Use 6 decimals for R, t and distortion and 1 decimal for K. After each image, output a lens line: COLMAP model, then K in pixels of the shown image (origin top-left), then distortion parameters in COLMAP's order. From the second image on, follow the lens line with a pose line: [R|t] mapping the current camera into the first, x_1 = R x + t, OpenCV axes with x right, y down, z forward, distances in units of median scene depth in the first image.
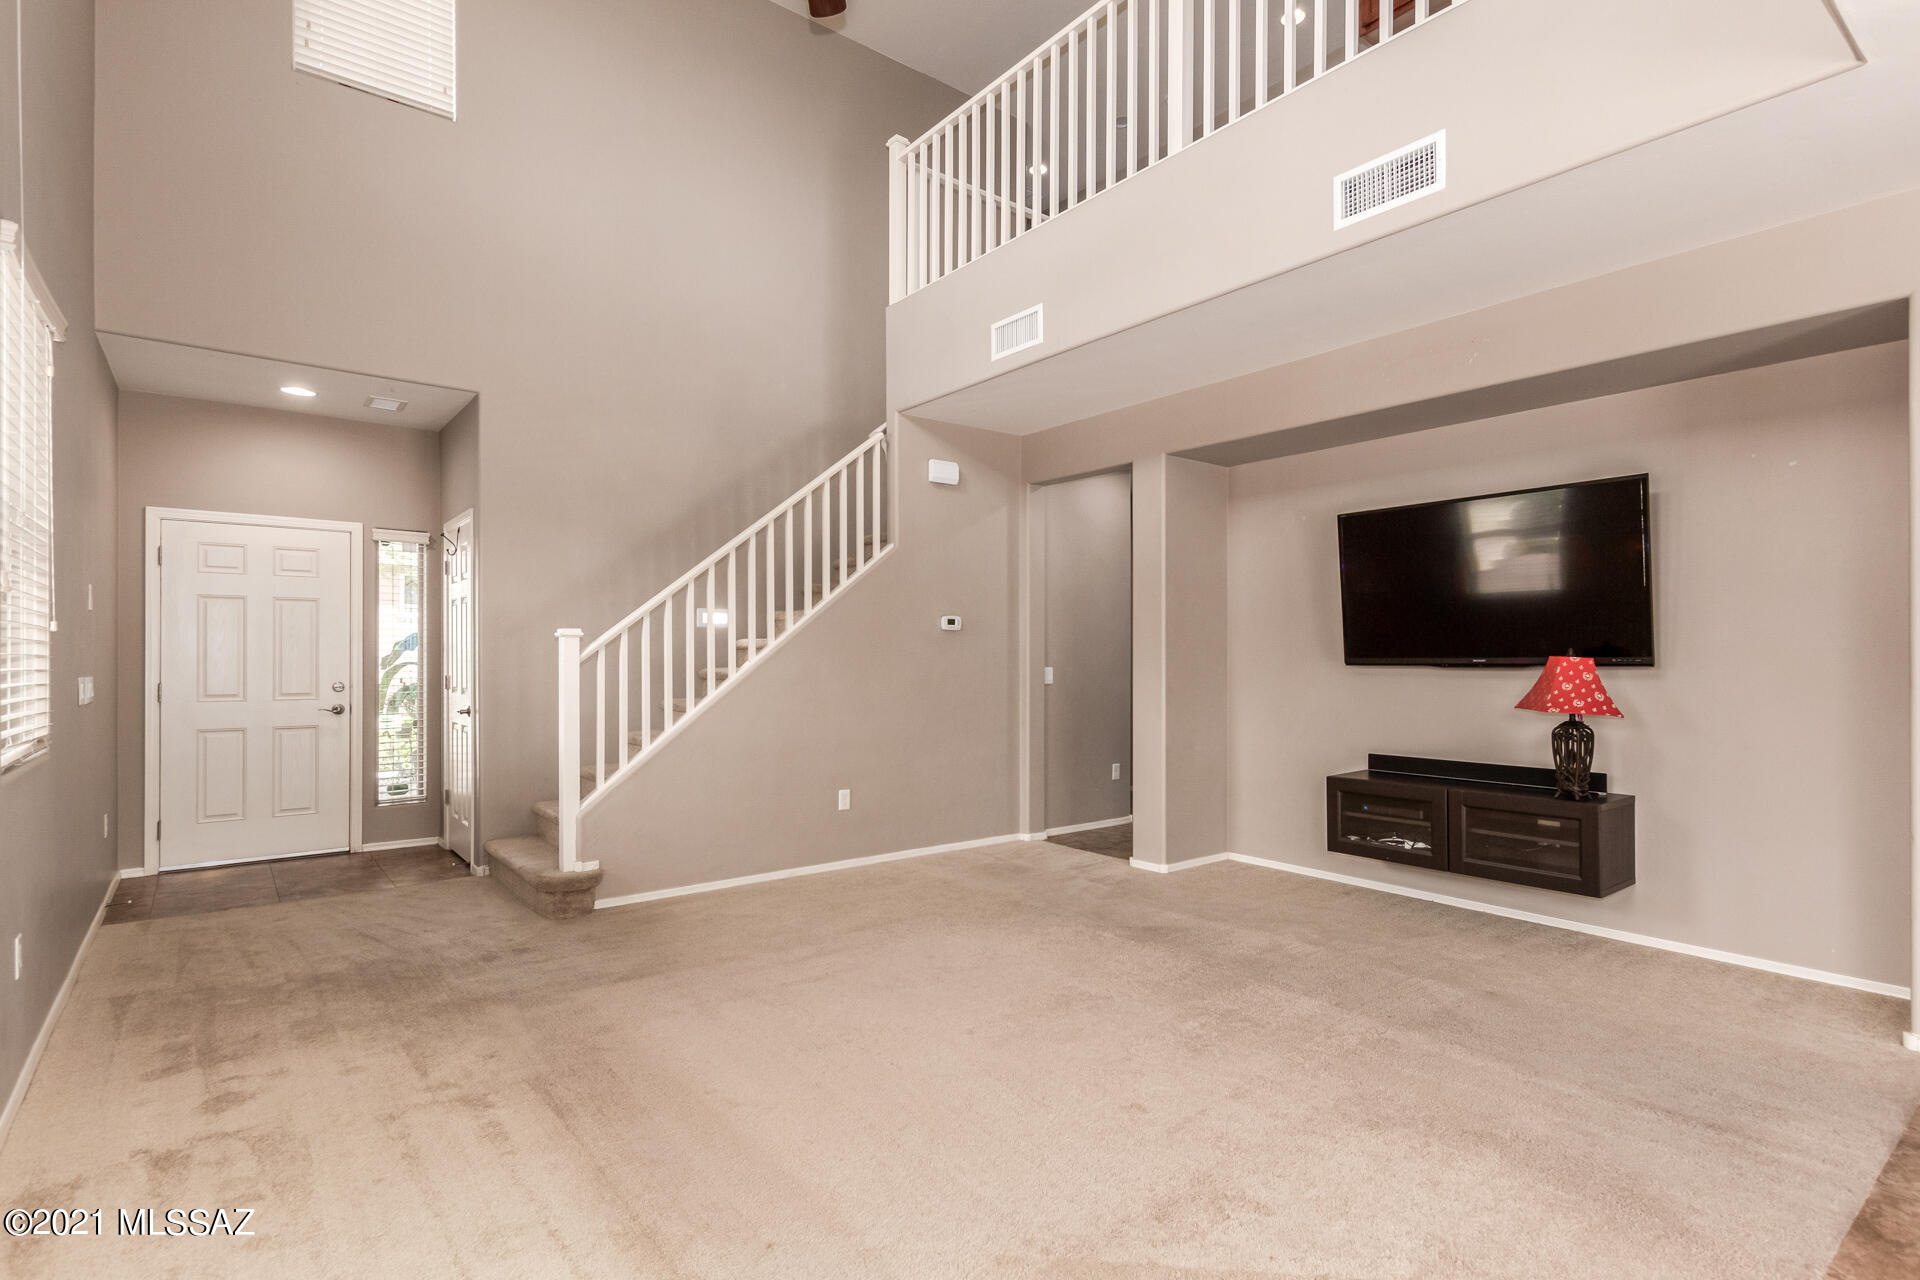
lens RADIAL K [[932.0, 0, 963.8], [0, 932.0, 644.9], [0, 0, 1]] dist [0.014312, -0.003933]
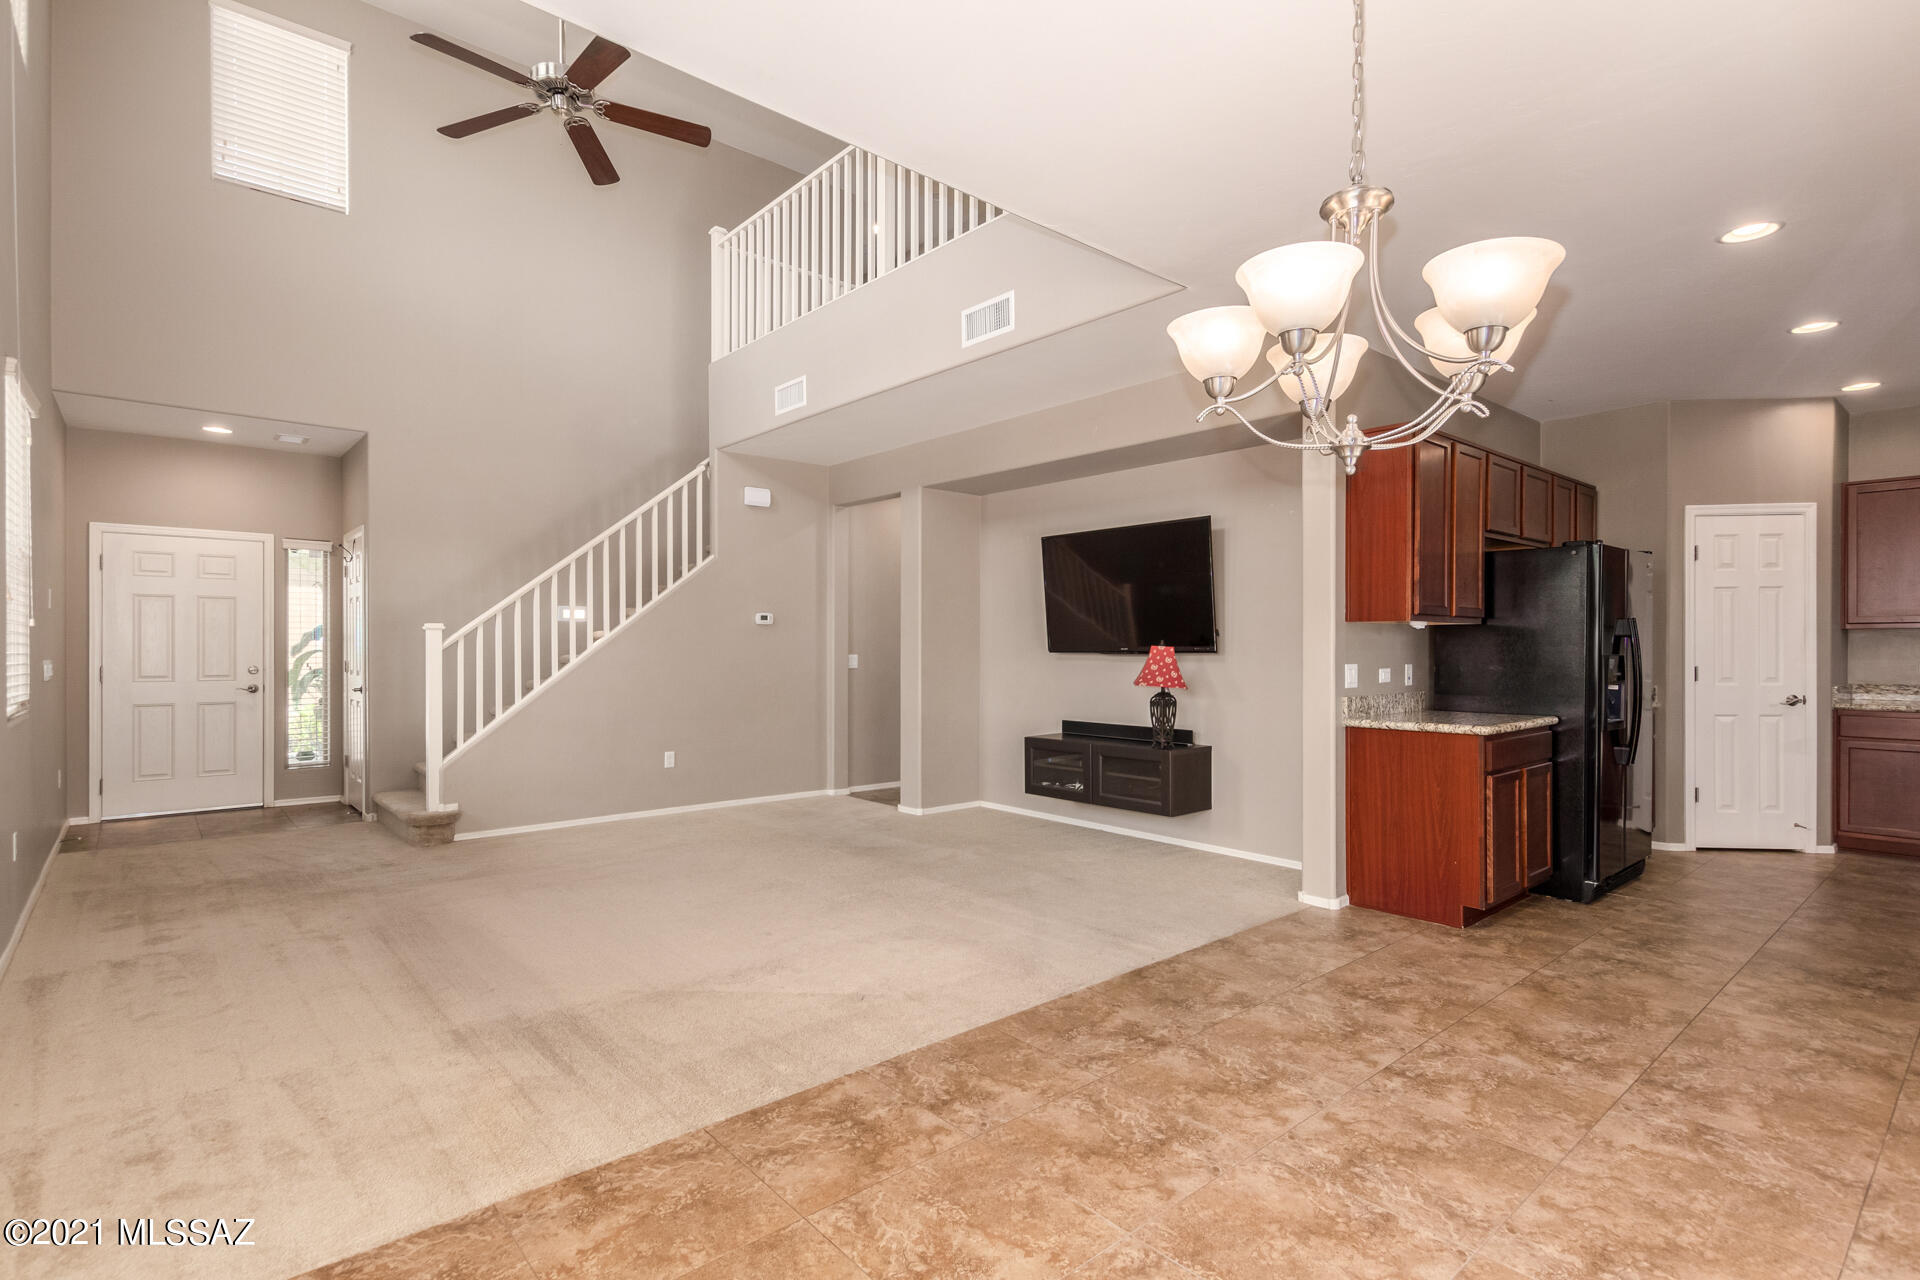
lens RADIAL K [[932.0, 0, 957.9], [0, 932.0, 640.0], [0, 0, 1]] dist [0.014312, -0.003933]
pose [[0.999151, 0.001598, 0.041173, 0.232632], [-0.001778, 0.999989, 0.004334, -0.001433], [-0.041165, -0.004404, 0.999143, -0.300759]]
